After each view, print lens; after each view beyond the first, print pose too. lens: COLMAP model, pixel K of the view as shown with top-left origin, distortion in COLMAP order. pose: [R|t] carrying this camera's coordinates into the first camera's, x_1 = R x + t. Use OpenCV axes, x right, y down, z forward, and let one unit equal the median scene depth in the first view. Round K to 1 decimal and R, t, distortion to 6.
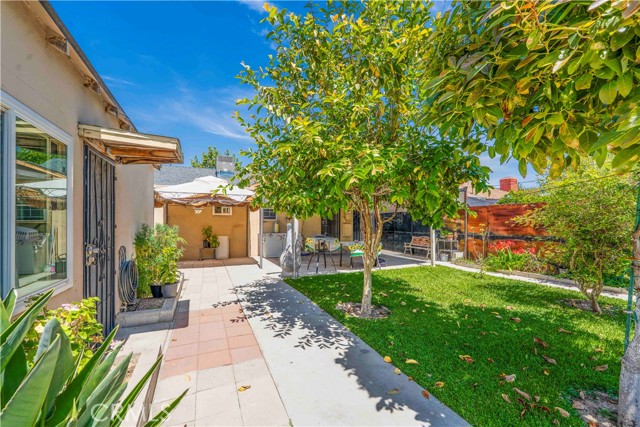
lens RADIAL K [[263.4, 0, 319.8], [0, 263.4, 216.6], [0, 0, 1]] dist [-0.001541, 0.000311]
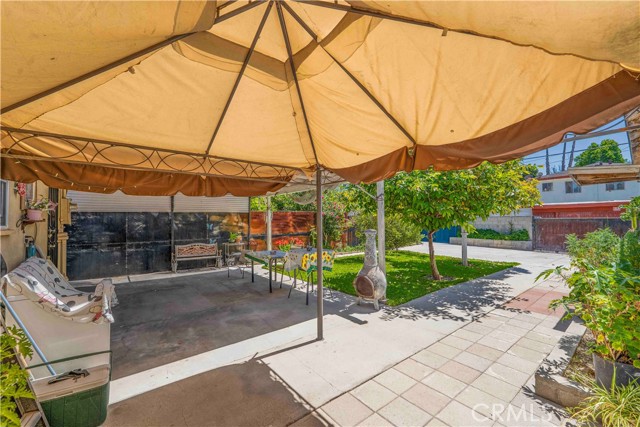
lens RADIAL K [[263.4, 0, 319.7], [0, 263.4, 215.9], [0, 0, 1]] dist [-0.001541, 0.000311]
pose [[-0.241232, 0.021714, 0.970225, -0.905283], [-0.006048, 0.999697, -0.023877, 0.011467], [-0.970449, -0.011628, -0.241027, 1.547912]]
